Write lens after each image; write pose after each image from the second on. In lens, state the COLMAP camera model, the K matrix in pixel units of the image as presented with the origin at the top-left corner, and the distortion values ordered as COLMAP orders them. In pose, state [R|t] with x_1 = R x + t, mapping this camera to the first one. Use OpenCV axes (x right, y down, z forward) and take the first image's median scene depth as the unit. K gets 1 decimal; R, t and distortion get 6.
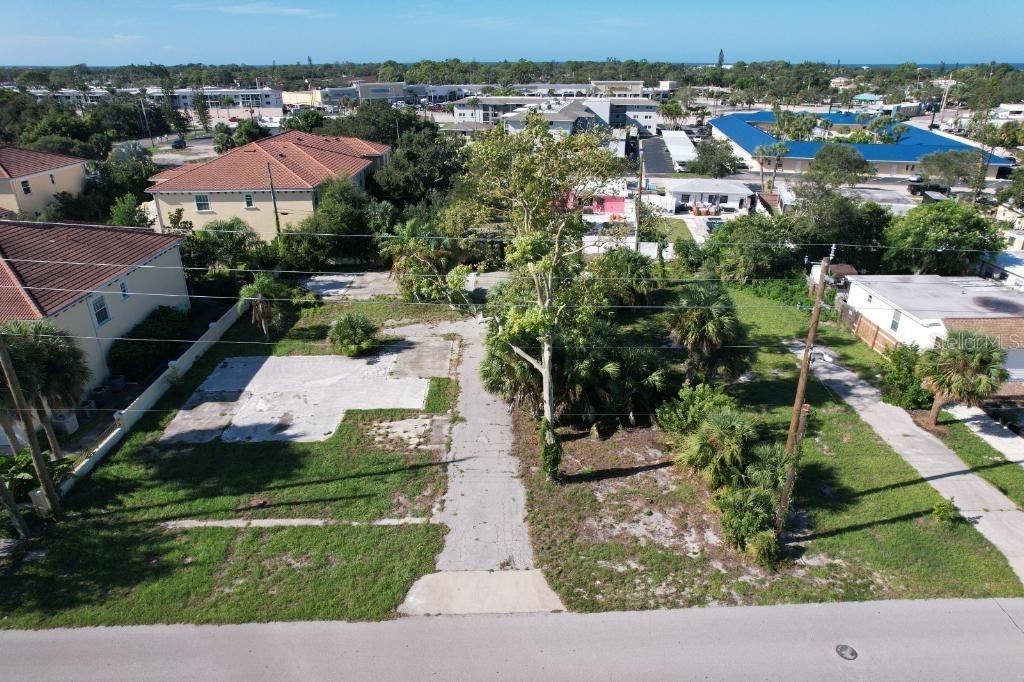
lens RADIAL K [[655.6, 0, 512.0], [0, 655.6, 341.0], [0, 0, 1]] dist [-0.045369, 0.001860]
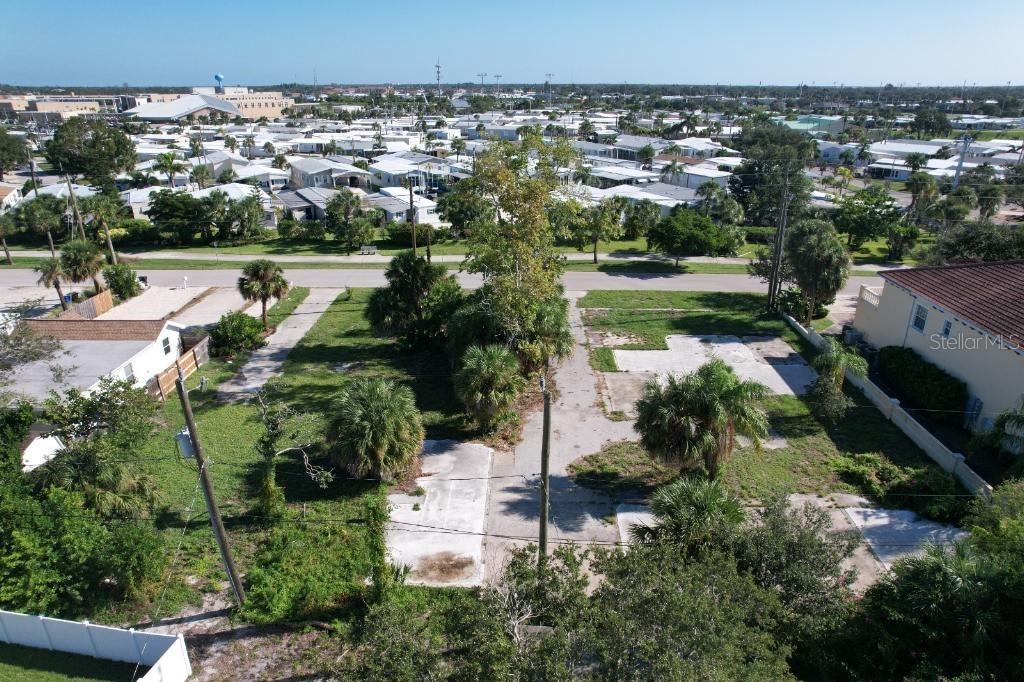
lens RADIAL K [[655.6, 0, 512.0], [0, 655.6, 341.0], [0, 0, 1]] dist [-0.045369, 0.001860]
pose [[-0.998877, -0.014095, 0.045234, 0.010211], [0.022052, 0.706707, 0.707162, -0.897908], [-0.041935, 0.707366, -0.705603, 2.022800]]
